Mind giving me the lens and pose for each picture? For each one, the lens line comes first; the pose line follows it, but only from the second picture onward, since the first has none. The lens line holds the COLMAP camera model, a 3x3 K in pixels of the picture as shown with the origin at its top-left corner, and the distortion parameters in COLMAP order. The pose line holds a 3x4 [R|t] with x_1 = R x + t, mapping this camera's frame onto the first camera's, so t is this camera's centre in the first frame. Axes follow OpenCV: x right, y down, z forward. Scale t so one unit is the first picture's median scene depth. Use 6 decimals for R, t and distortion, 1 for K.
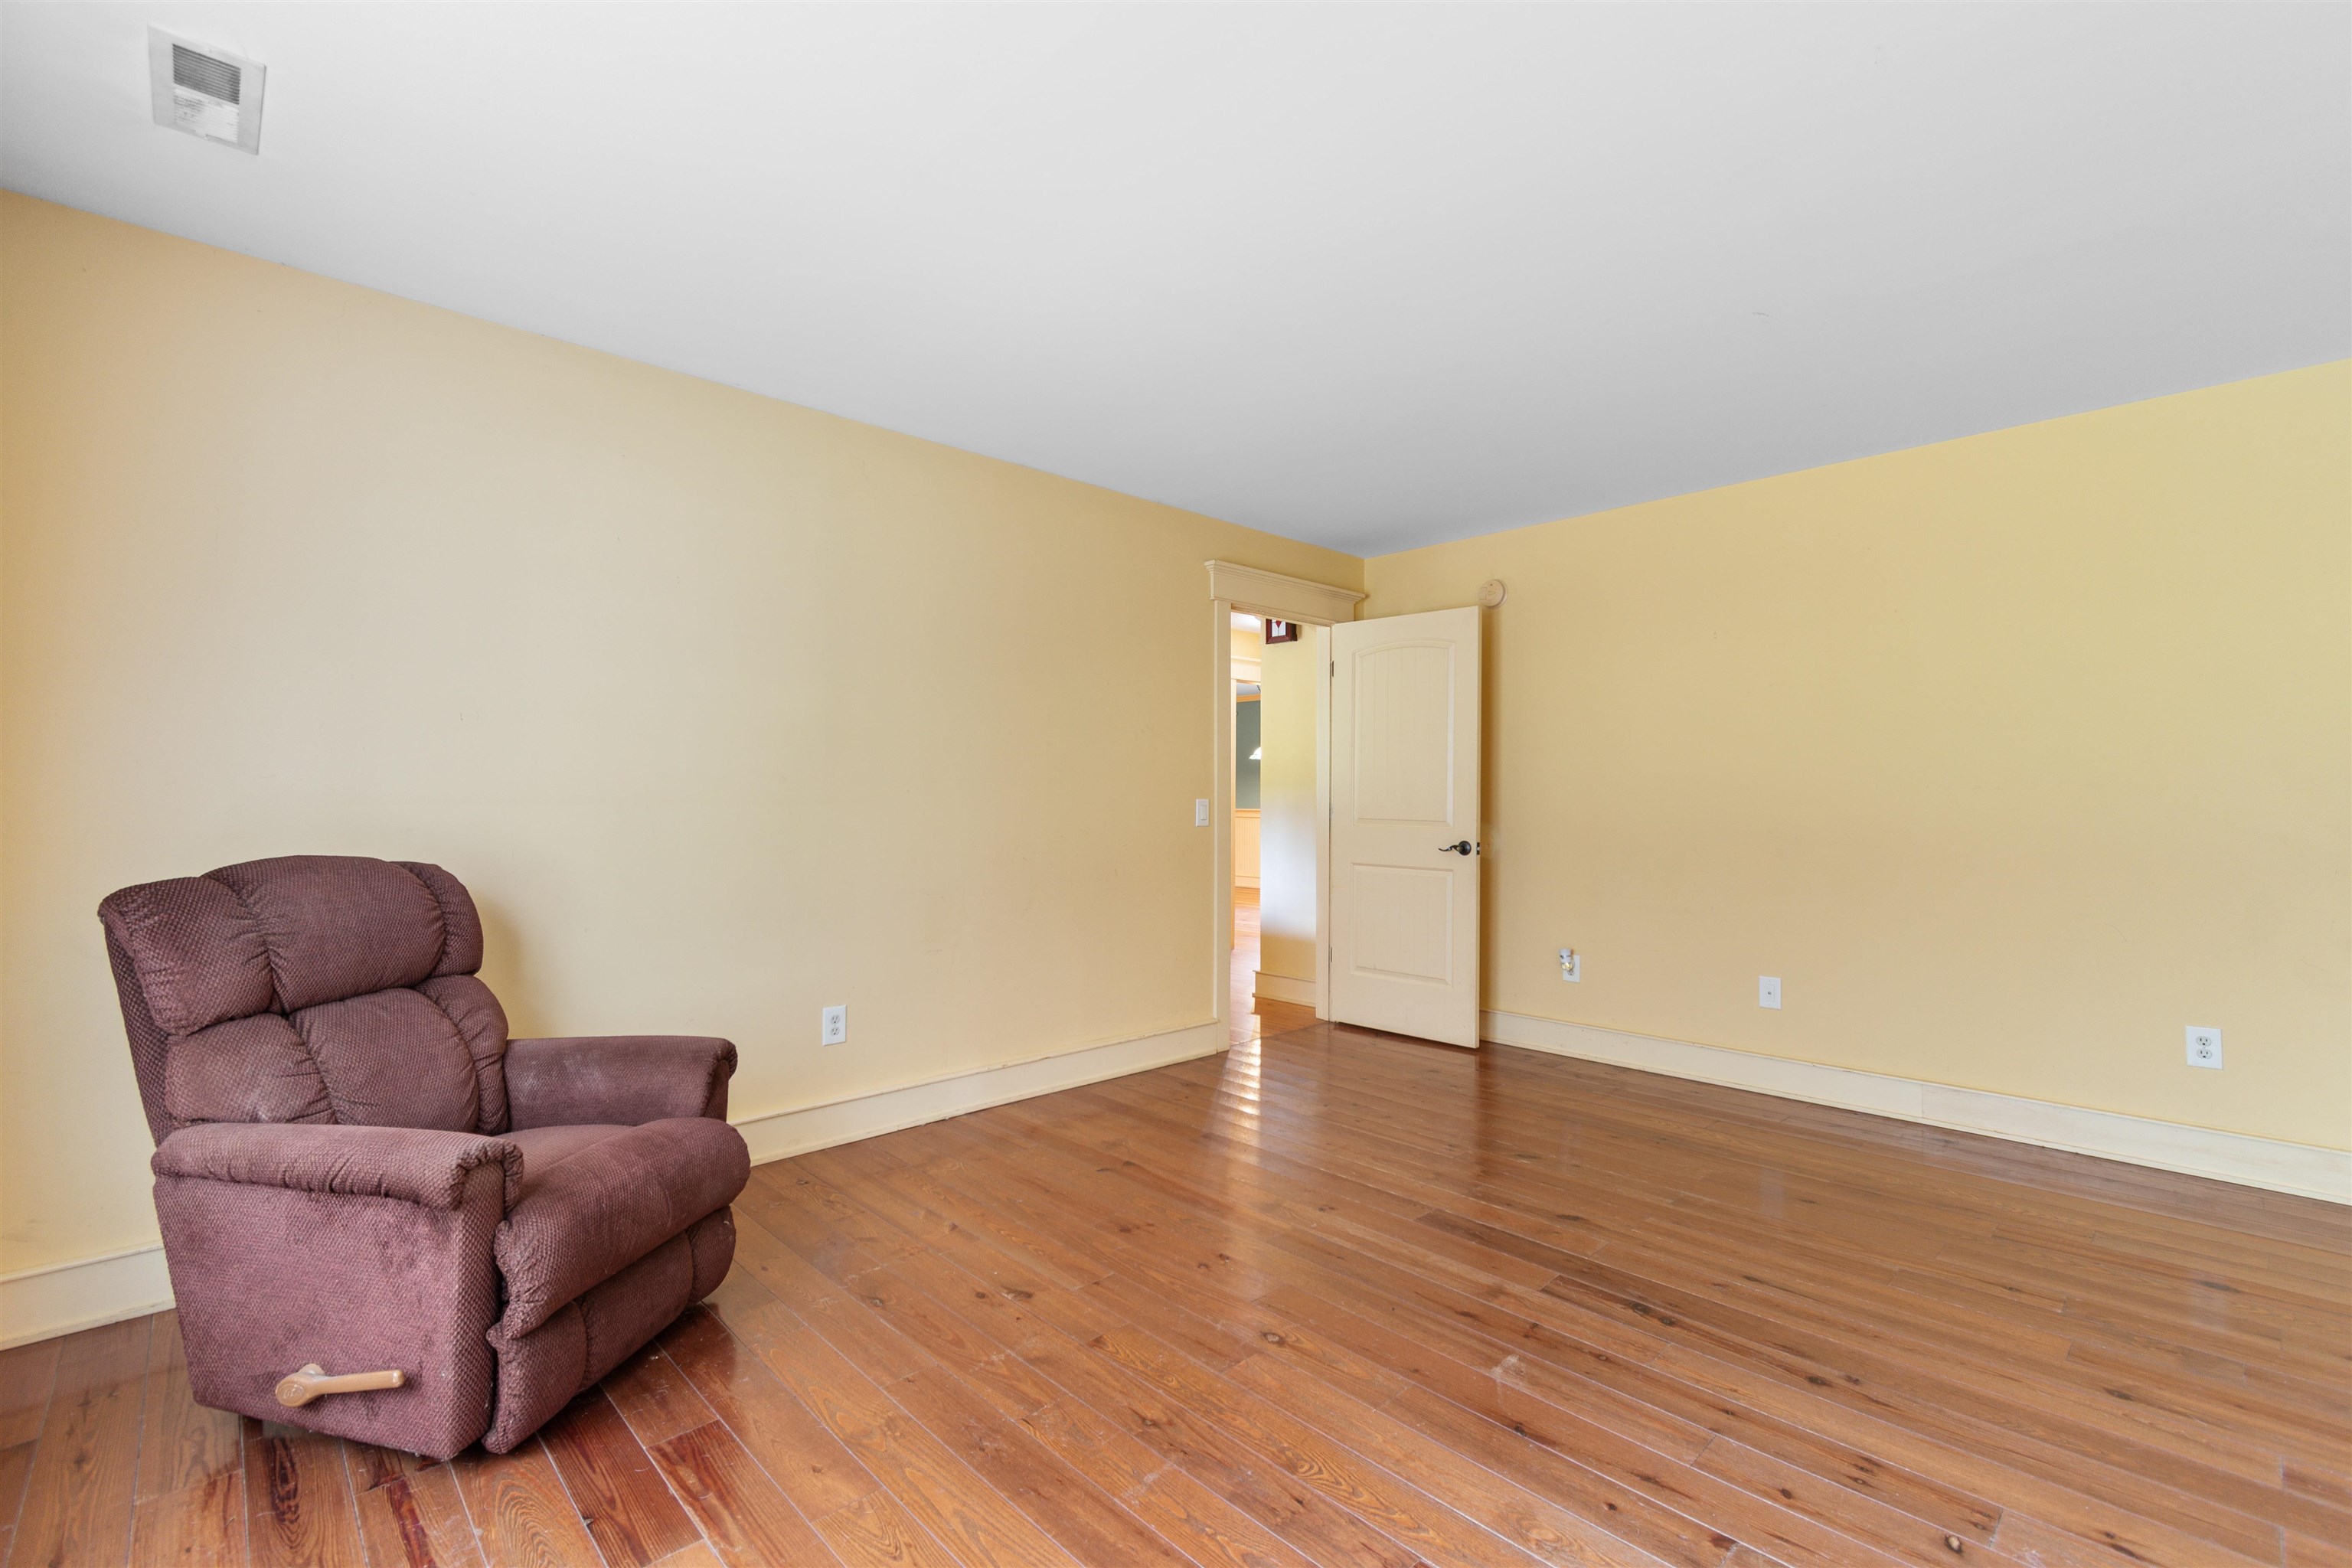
lens RADIAL K [[1055.3, 0, 1184.7], [0, 1055.3, 783.6], [0, 0, 1]] dist [0.001324, 0.000111]
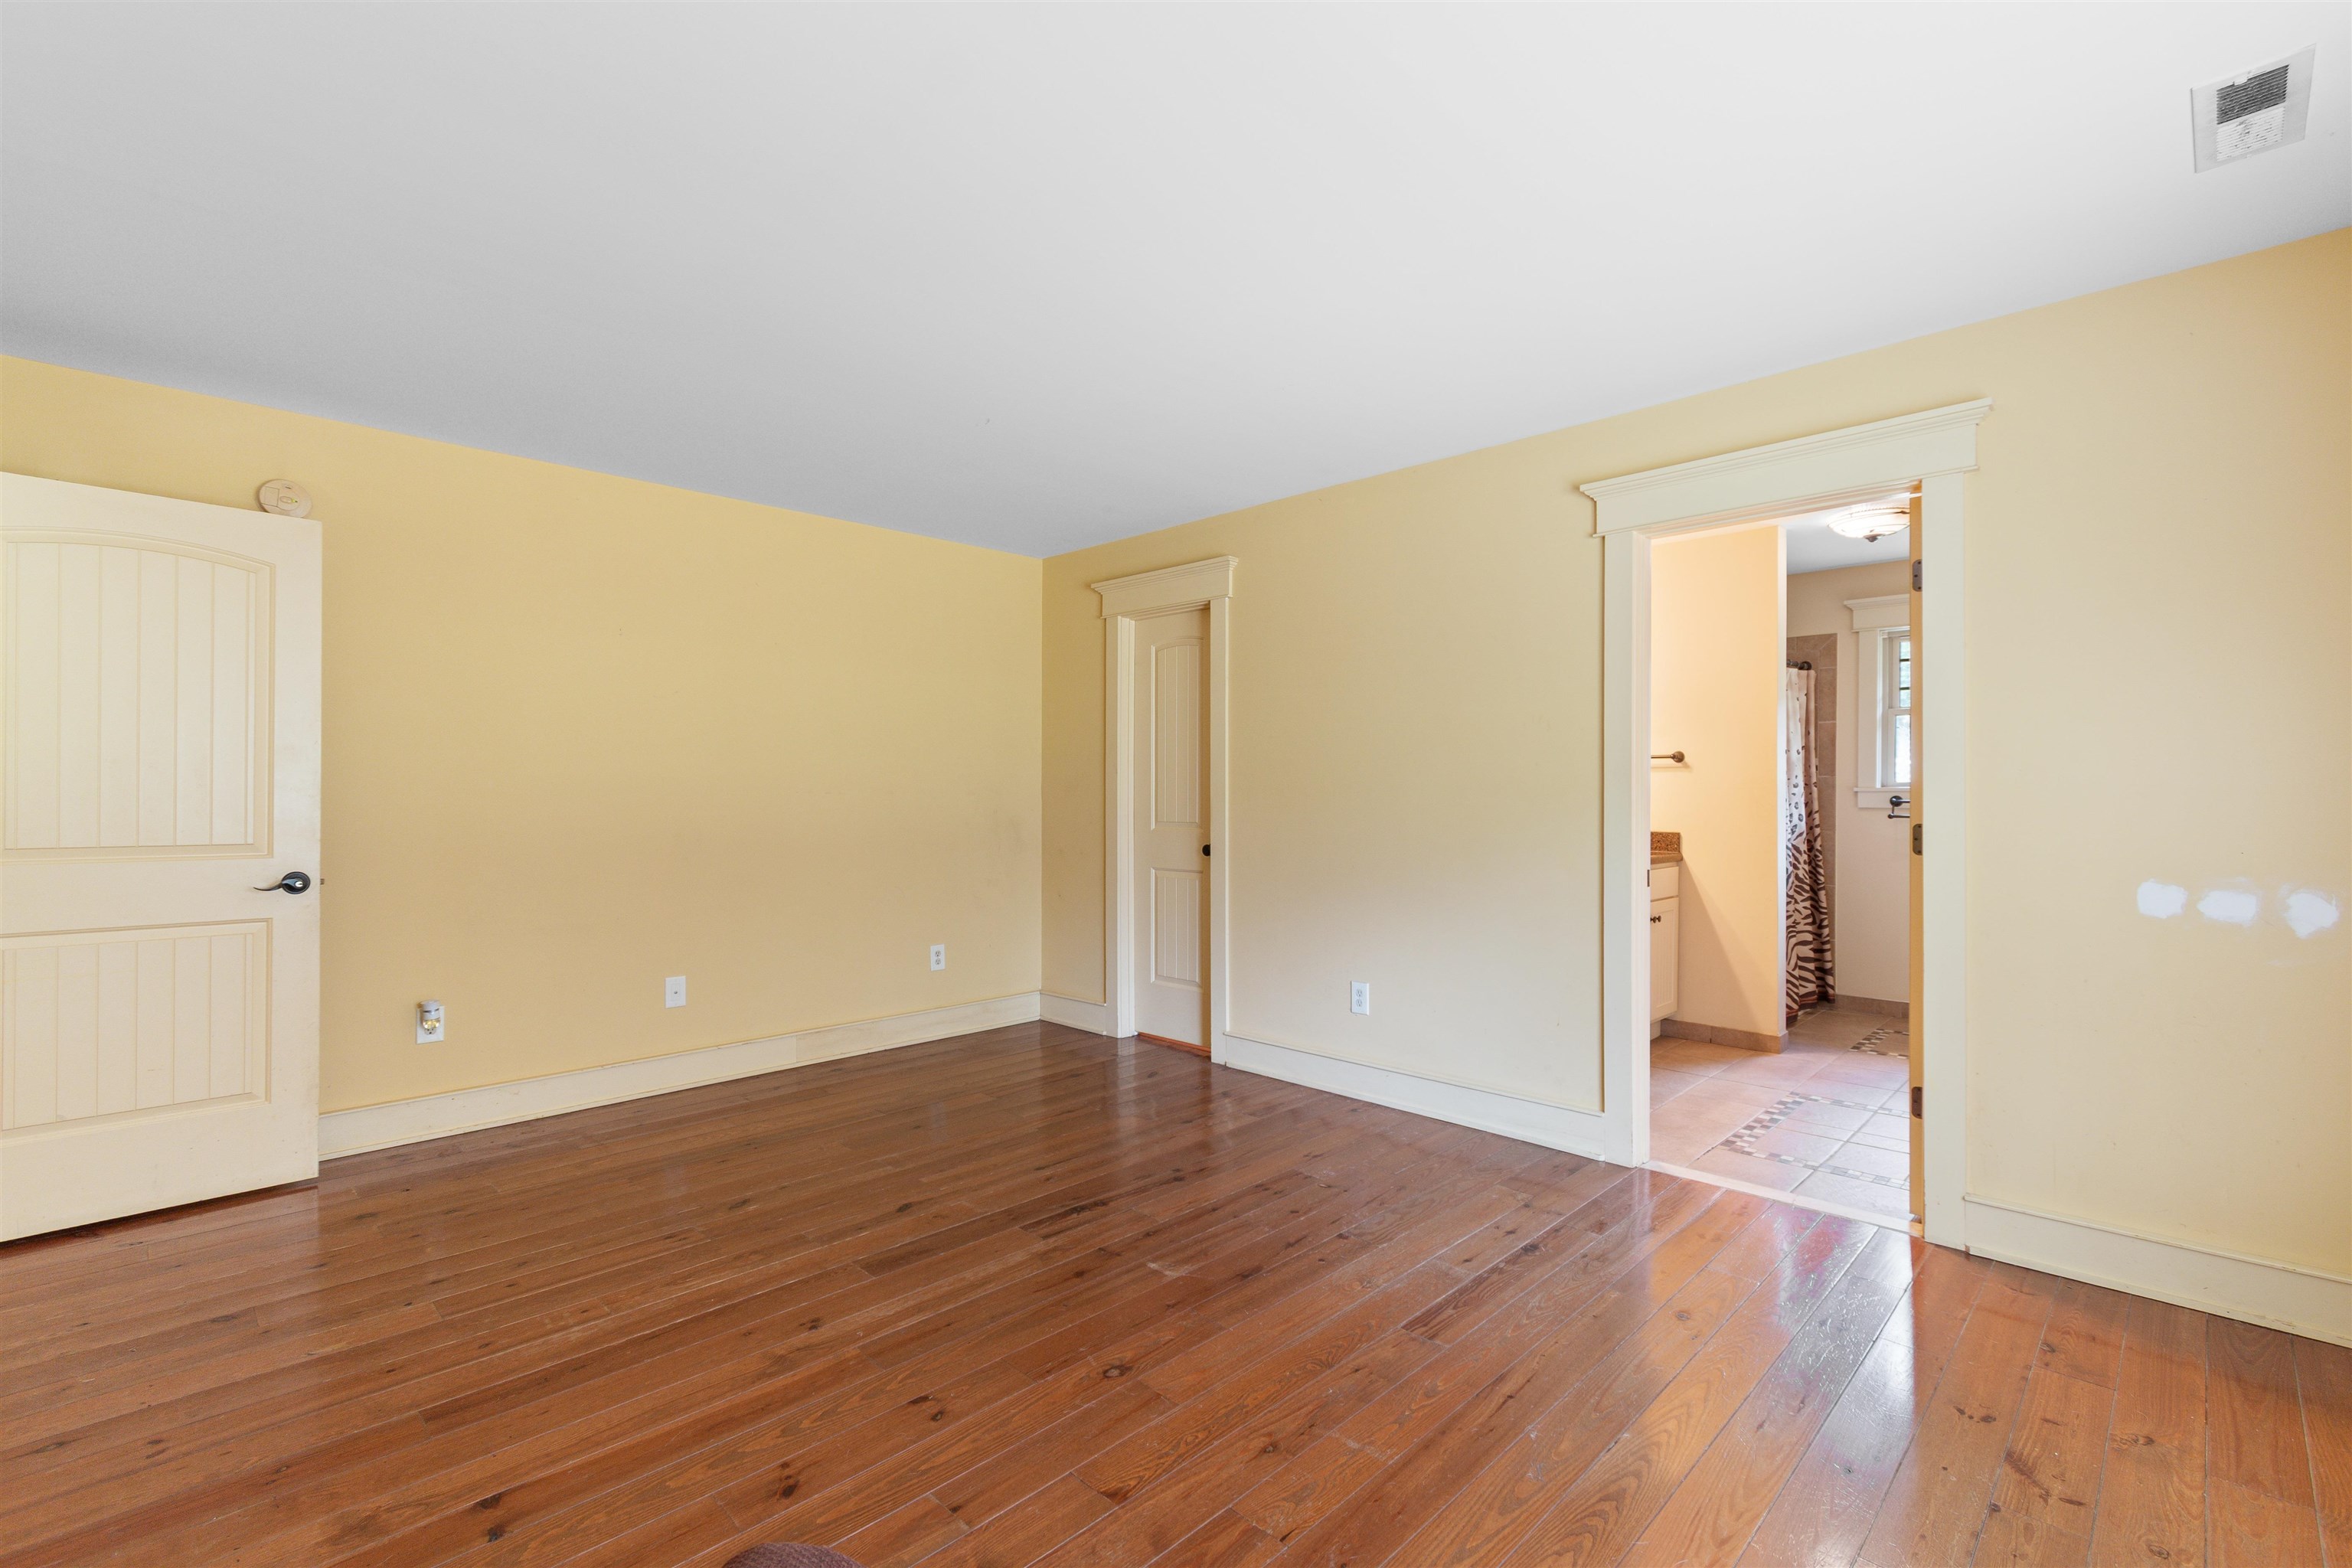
lens RADIAL K [[1055.3, 0, 1184.7], [0, 1055.3, 783.6], [0, 0, 1]] dist [0.001324, 0.000111]
pose [[-0.048506, 0.004328, 0.998814, -0.752107], [-0.012772, 0.999906, -0.004953, -0.010303], [-0.998741, -0.012997, -0.048446, 0.834159]]
